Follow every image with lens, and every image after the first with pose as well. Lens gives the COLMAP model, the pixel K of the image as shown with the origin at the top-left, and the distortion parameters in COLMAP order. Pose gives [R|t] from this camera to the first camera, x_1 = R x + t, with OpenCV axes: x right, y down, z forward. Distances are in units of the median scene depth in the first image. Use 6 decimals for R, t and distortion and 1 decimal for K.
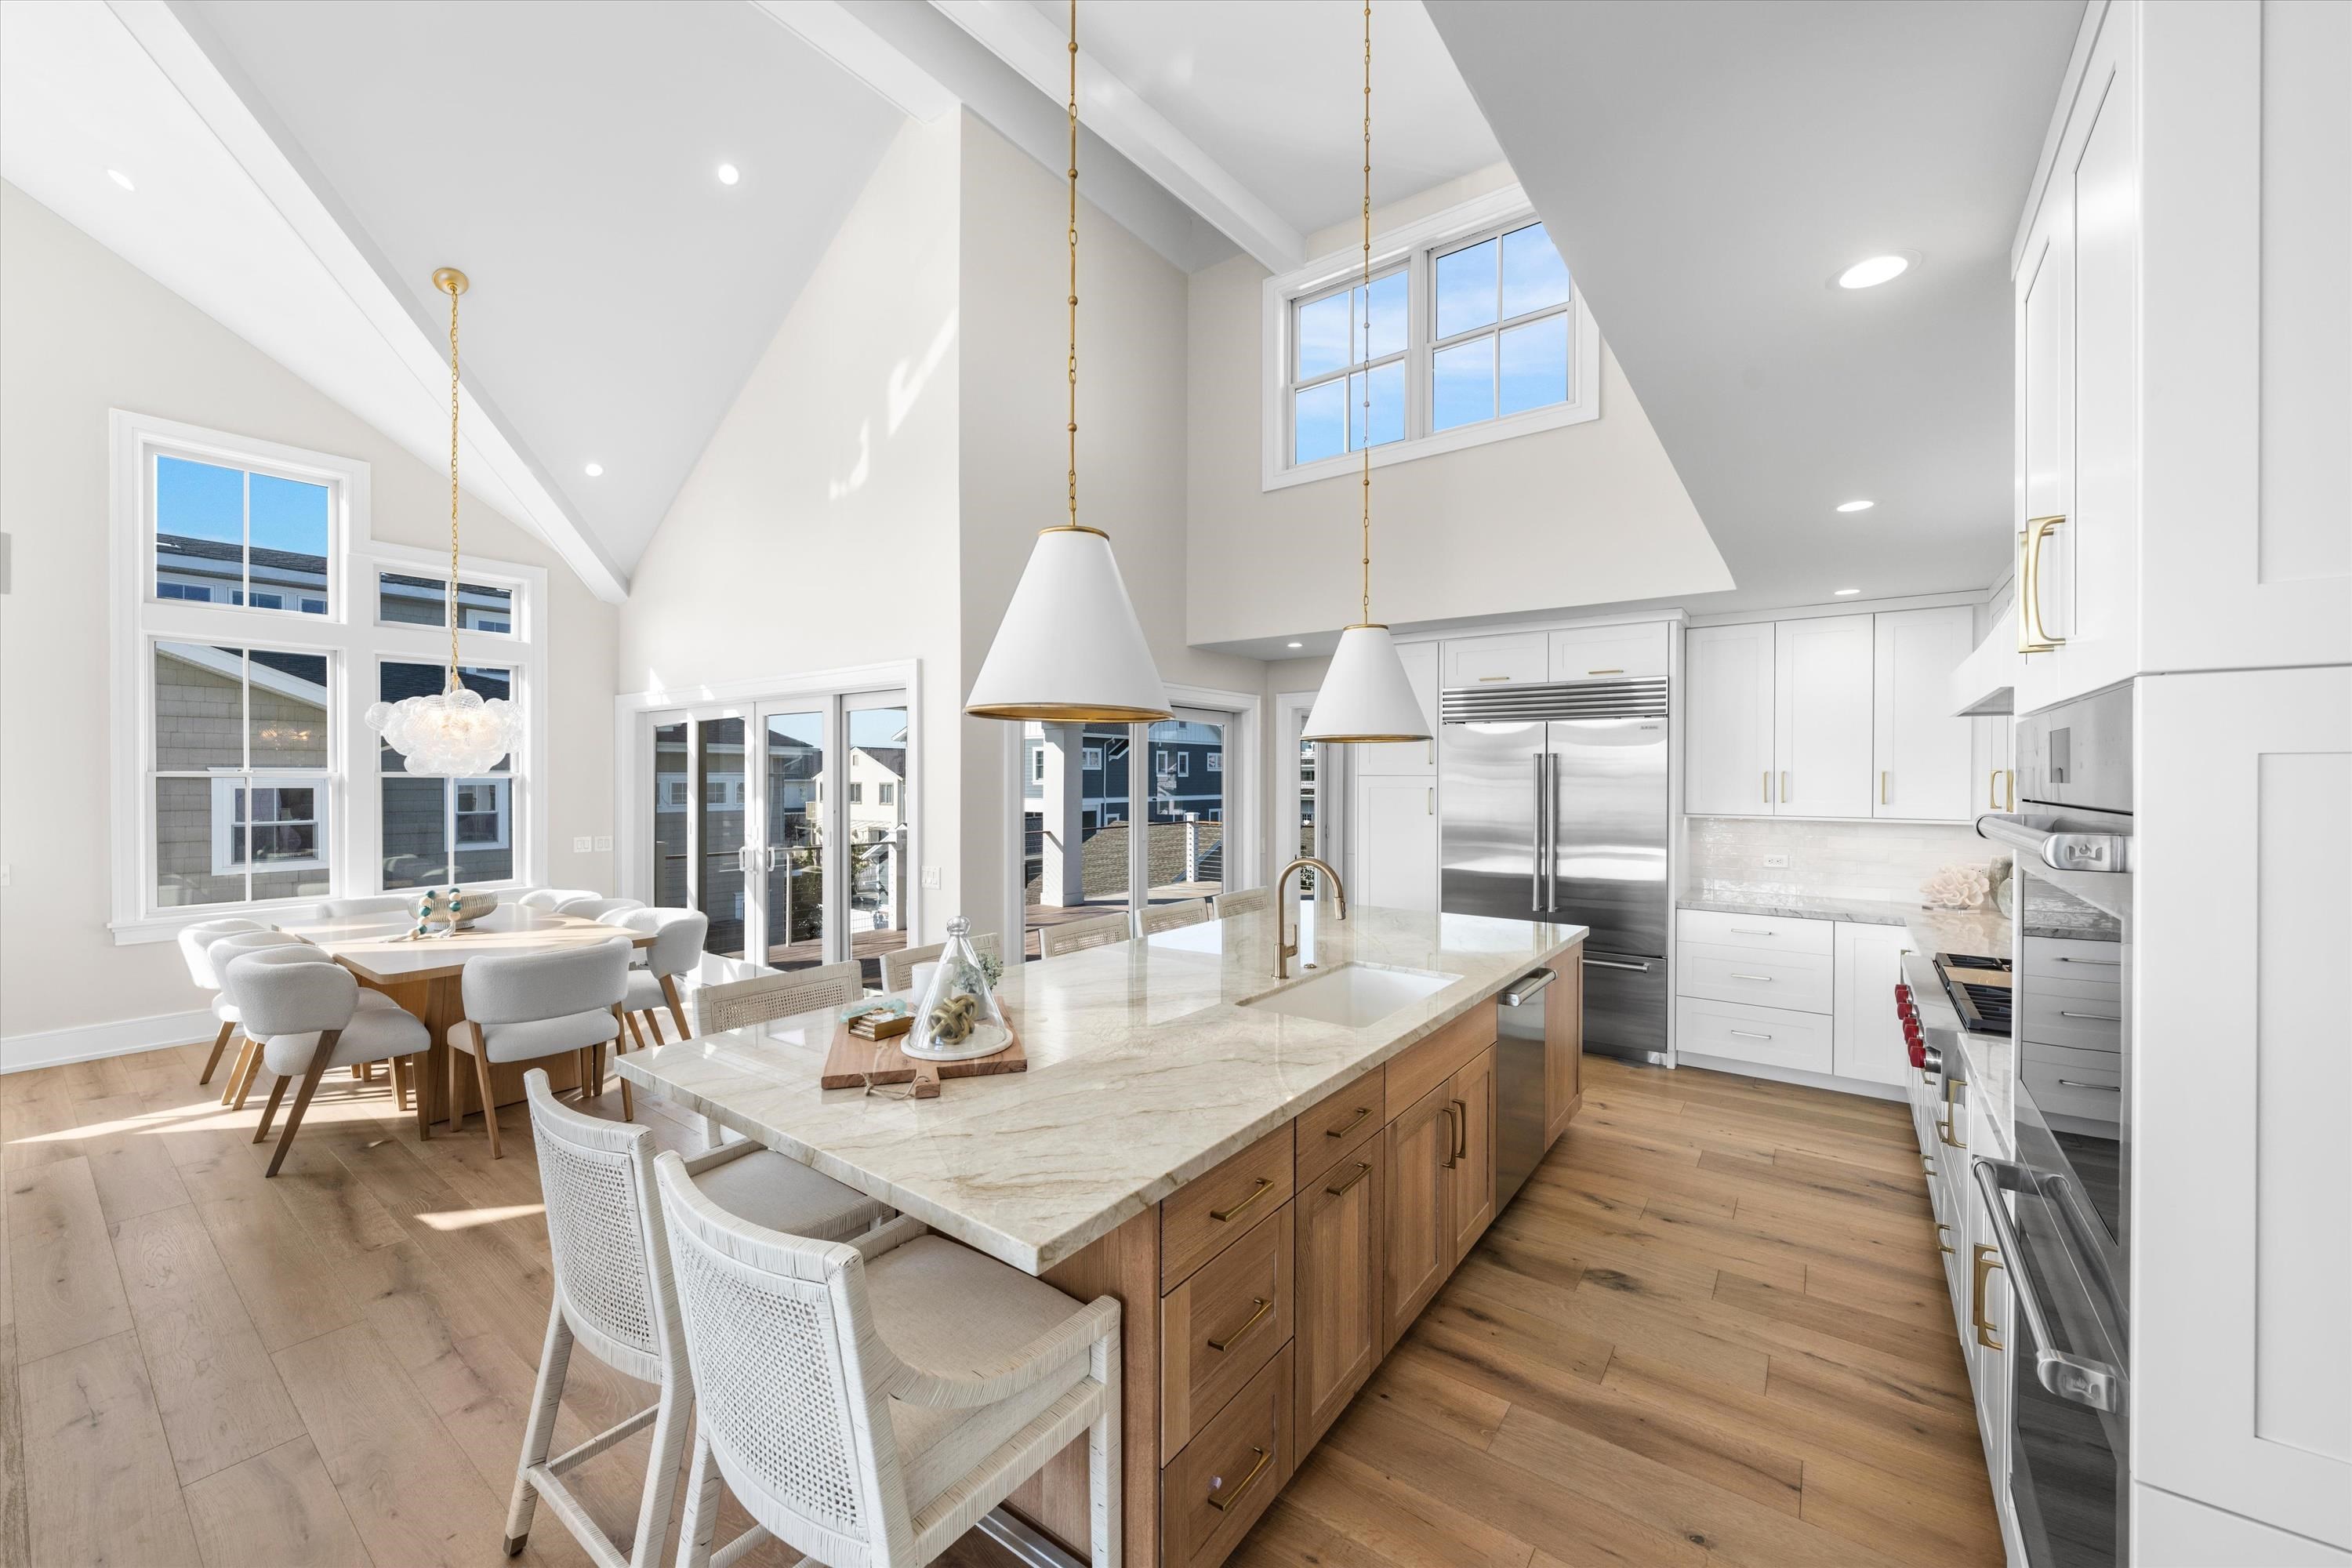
lens RADIAL K [[892.2, 0, 1178.8], [0, 892.2, 781.8], [0, 0, 1]] dist [0.000891, 0.000072]
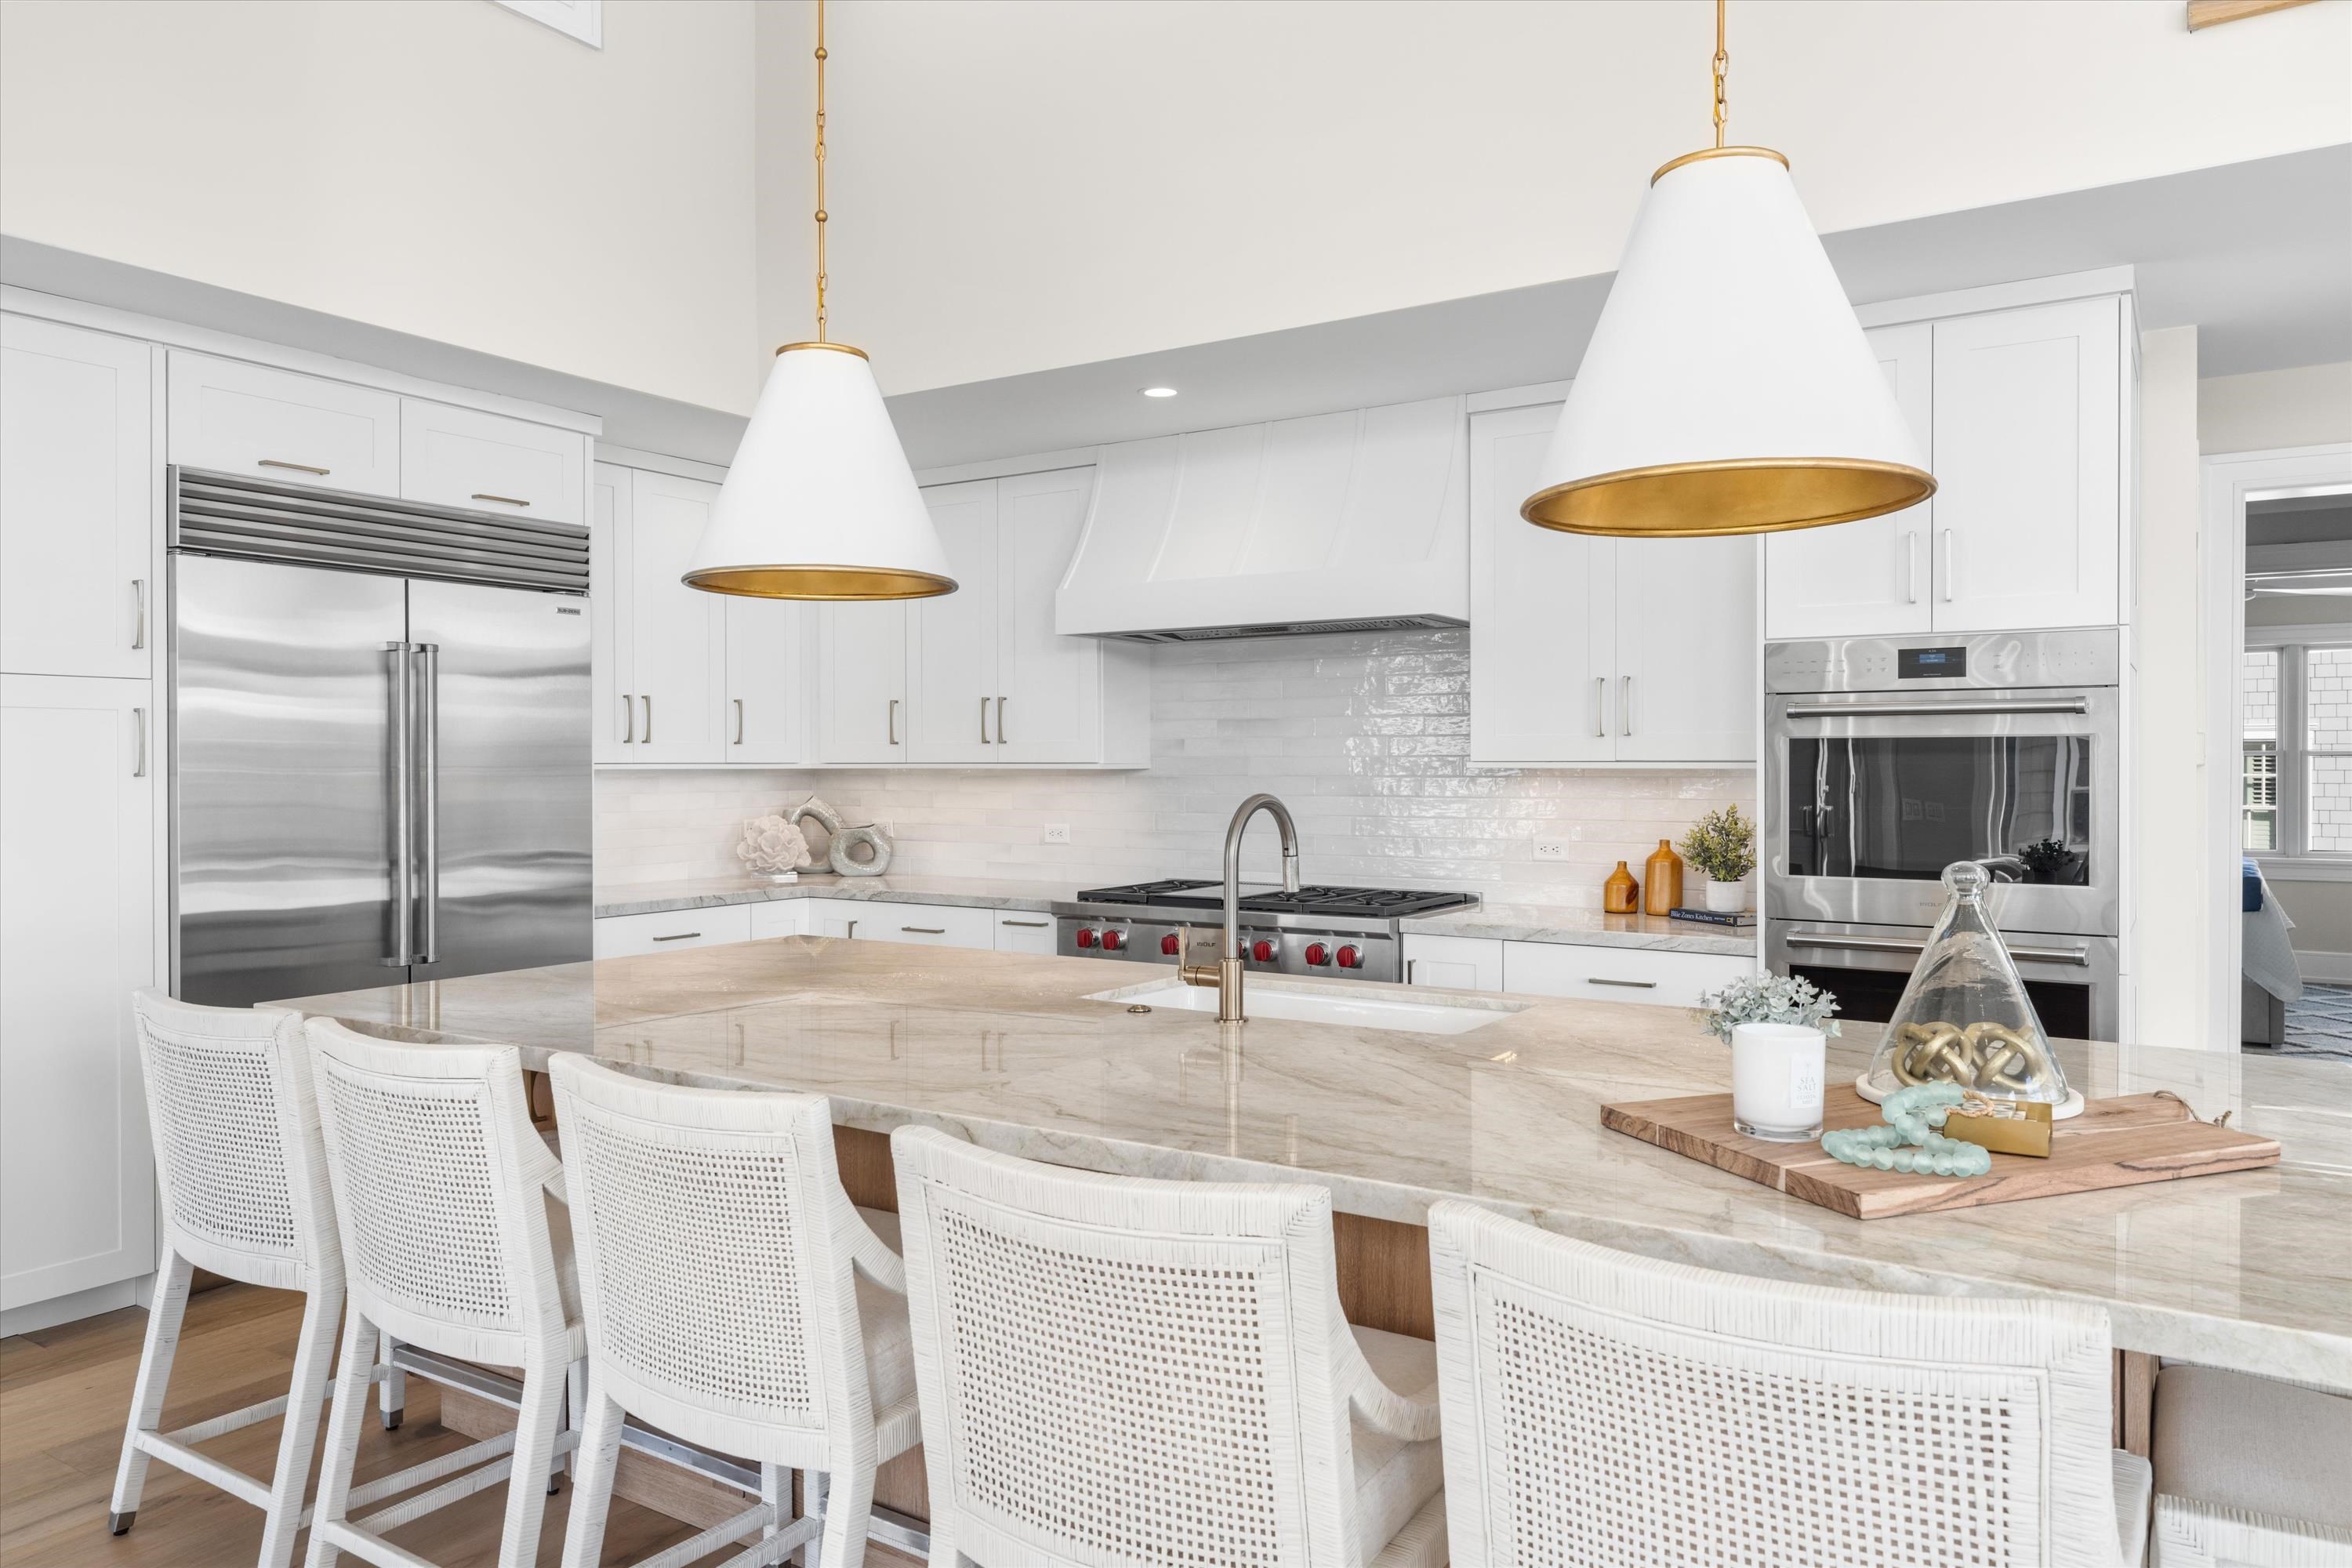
lens RADIAL K [[1566.5, 0, 1183.3], [0, 1566.5, 777.5], [0, 0, 1]] dist [0.001614, 0.006669]
pose [[-0.071001, -0.014095, 0.997377, -0.482532], [0.007070, 0.999868, 0.014633, 0.032090], [-0.997451, 0.008091, -0.070892, 0.635035]]
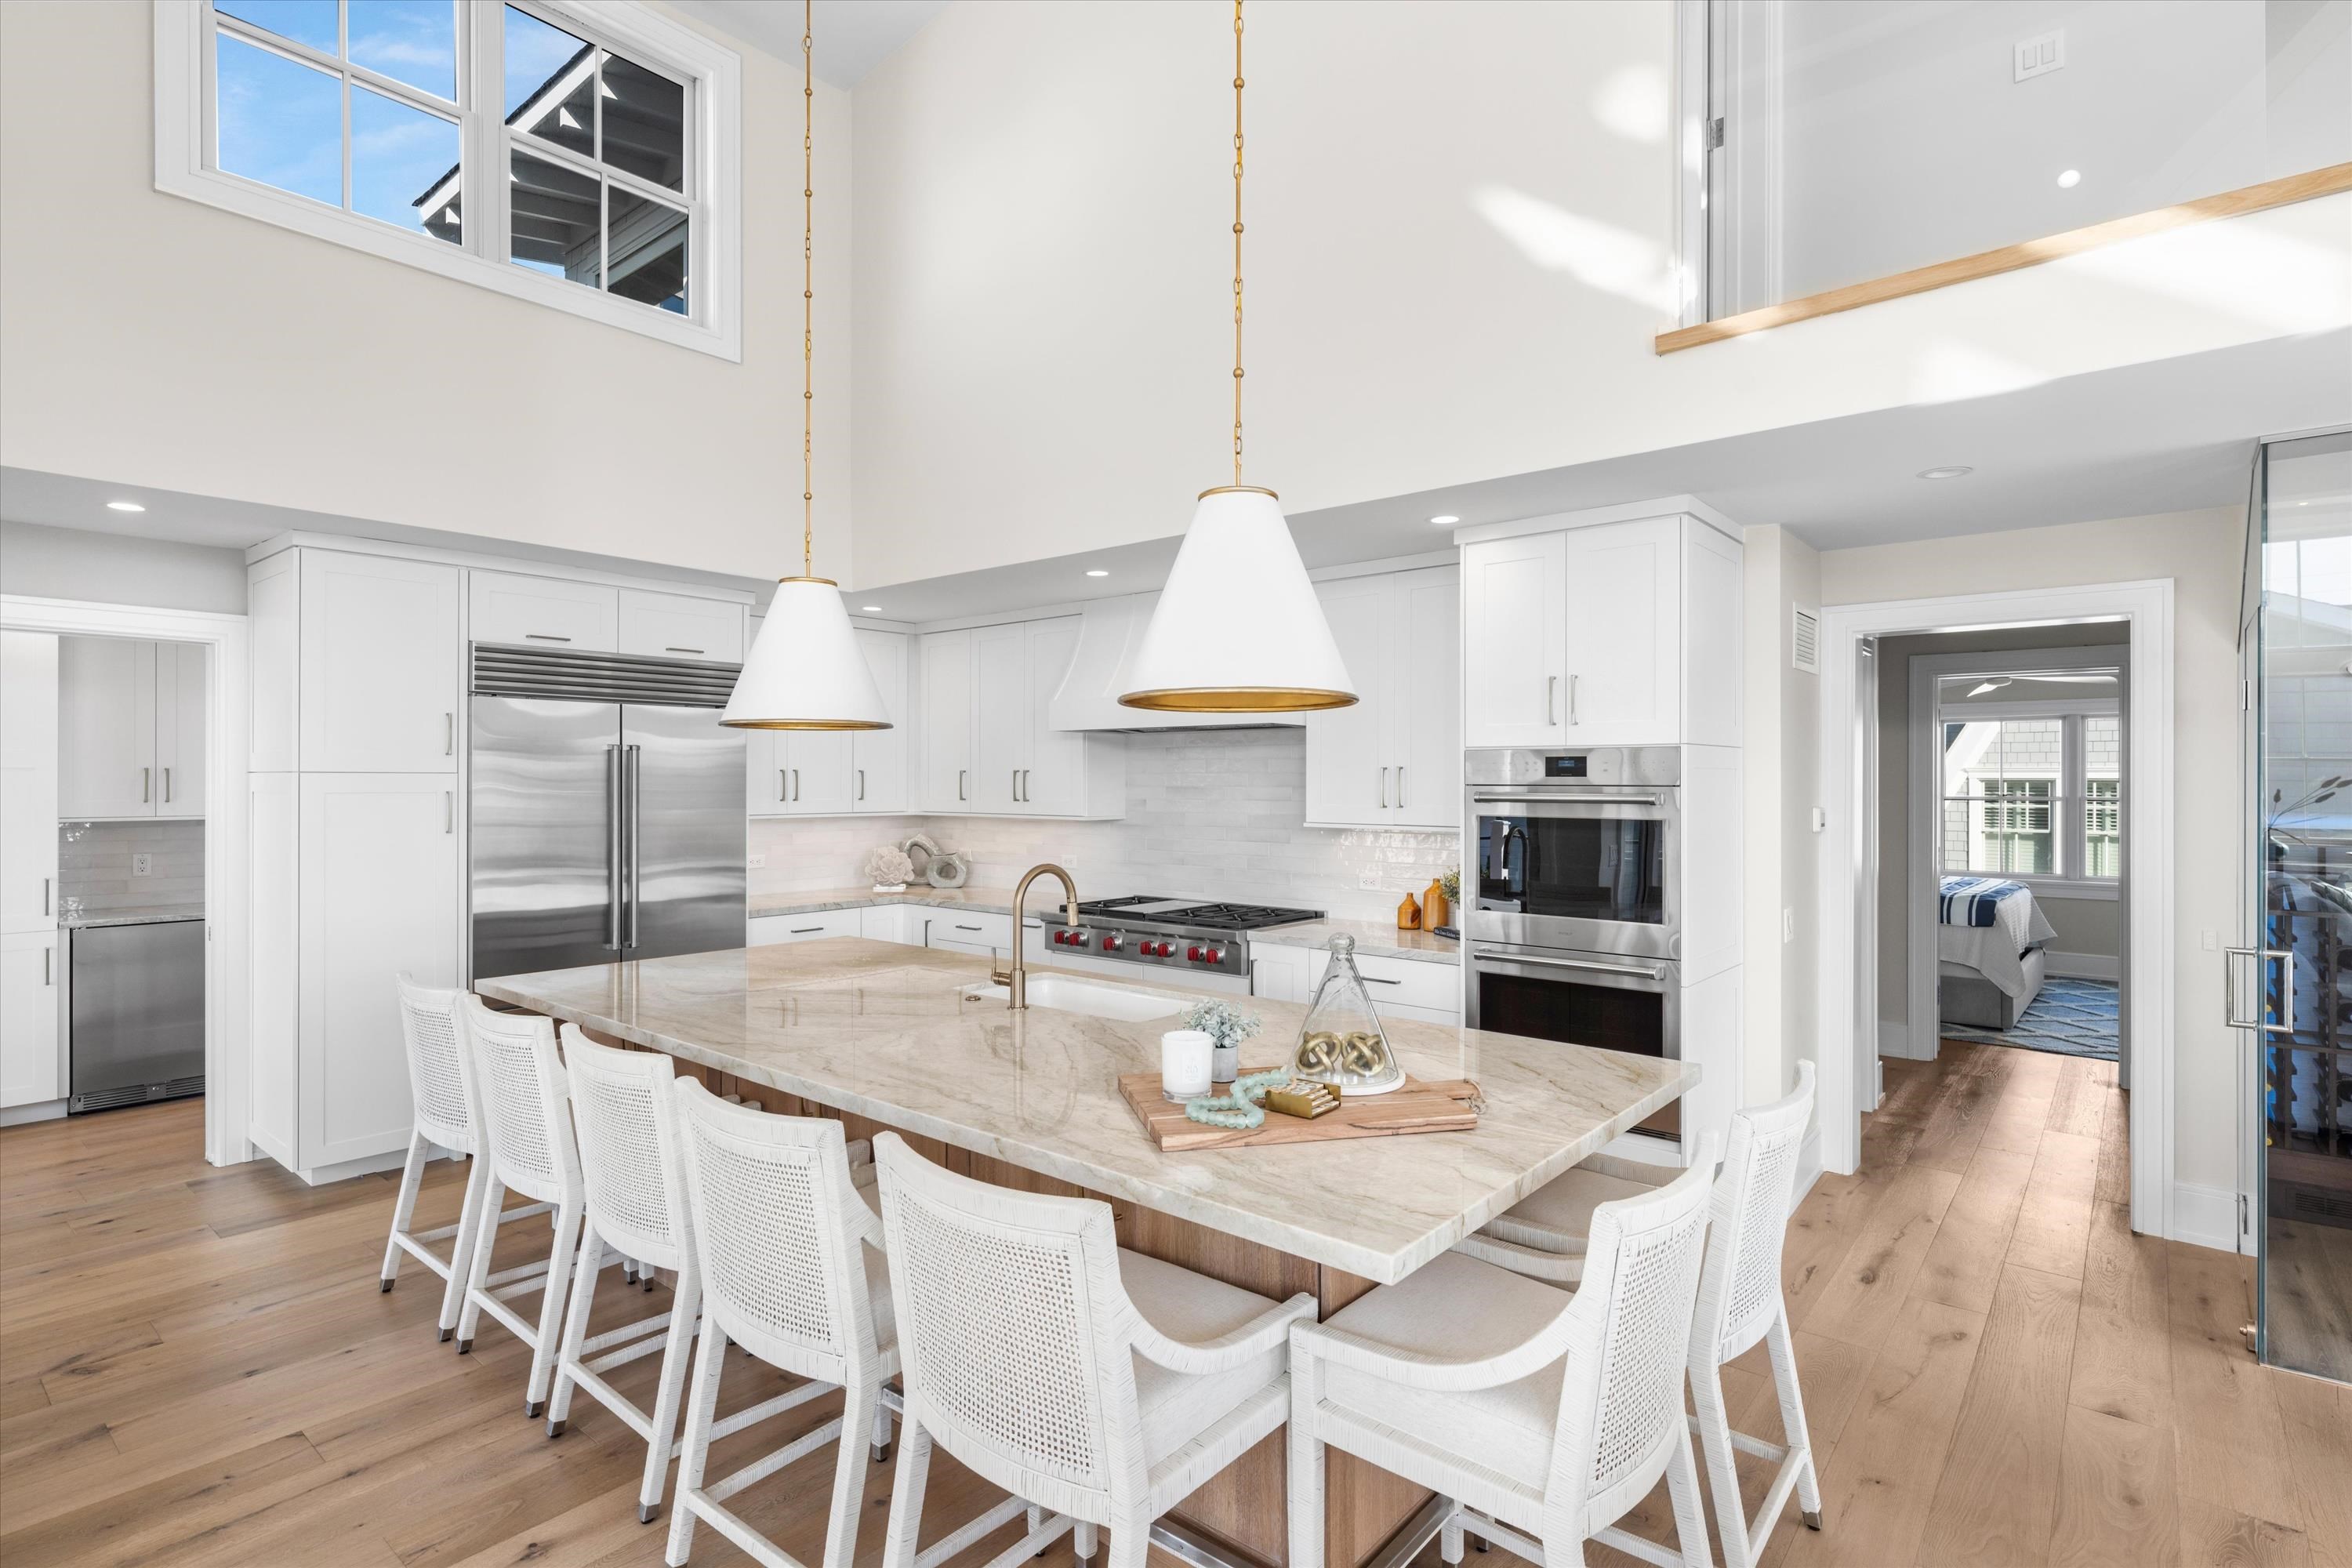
lens RADIAL K [[1167.4, 0, 1167.8], [0, 1167.4, 779.7], [0, 0, 1]] dist [0.007157, -0.000221]
pose [[0.061187, -0.002622, 0.998123, -0.577776], [0.006176, 0.999978, 0.002248, -0.001469], [-0.998107, 0.006027, 0.061202, 0.460913]]
